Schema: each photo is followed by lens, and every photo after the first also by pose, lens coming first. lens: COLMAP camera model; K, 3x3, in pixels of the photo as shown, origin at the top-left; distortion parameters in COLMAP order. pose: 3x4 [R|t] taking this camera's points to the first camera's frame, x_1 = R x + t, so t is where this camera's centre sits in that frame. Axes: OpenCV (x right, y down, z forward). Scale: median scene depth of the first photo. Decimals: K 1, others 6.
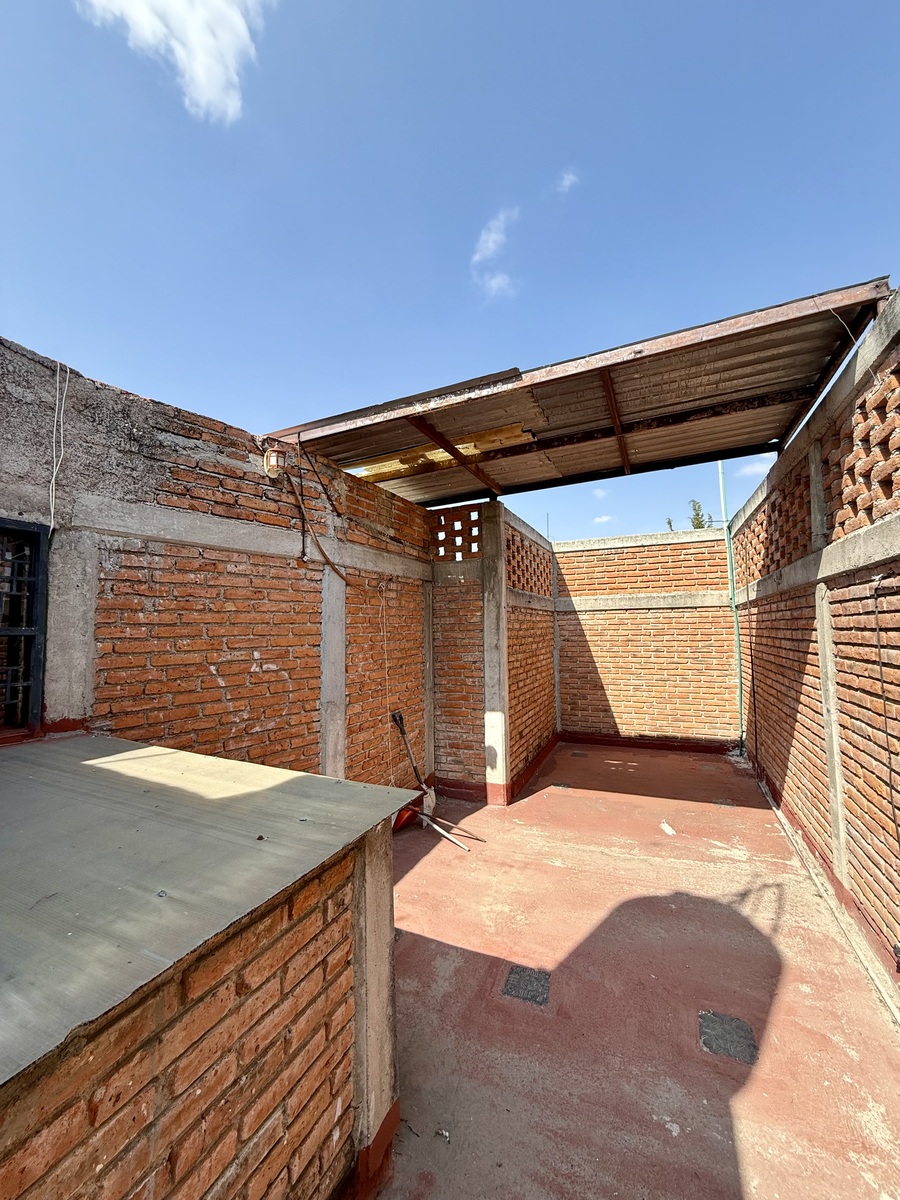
lens RADIAL K [[476.5, 0, 454.4], [0, 476.5, 598.8], [0, 0, 1]] dist [-0.008529, 0.000930]
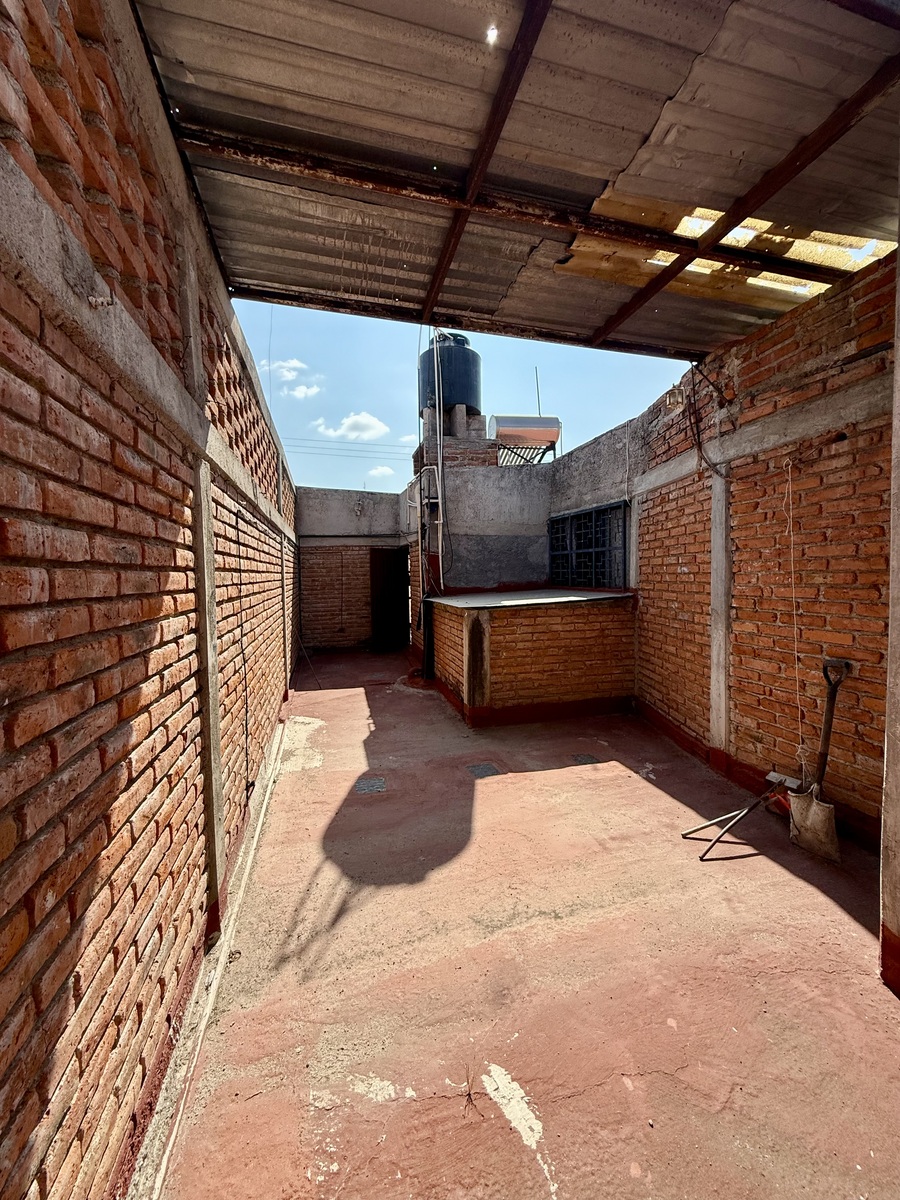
lens RADIAL K [[476.5, 0, 451.9], [0, 476.5, 599.0], [0, 0, 1]] dist [-0.008529, 0.000930]
pose [[-0.781902, 0.061793, -0.620331, 0.861830], [0.073655, 0.997263, 0.006502, 0.168566], [0.619035, -0.040606, -0.784313, 1.617612]]
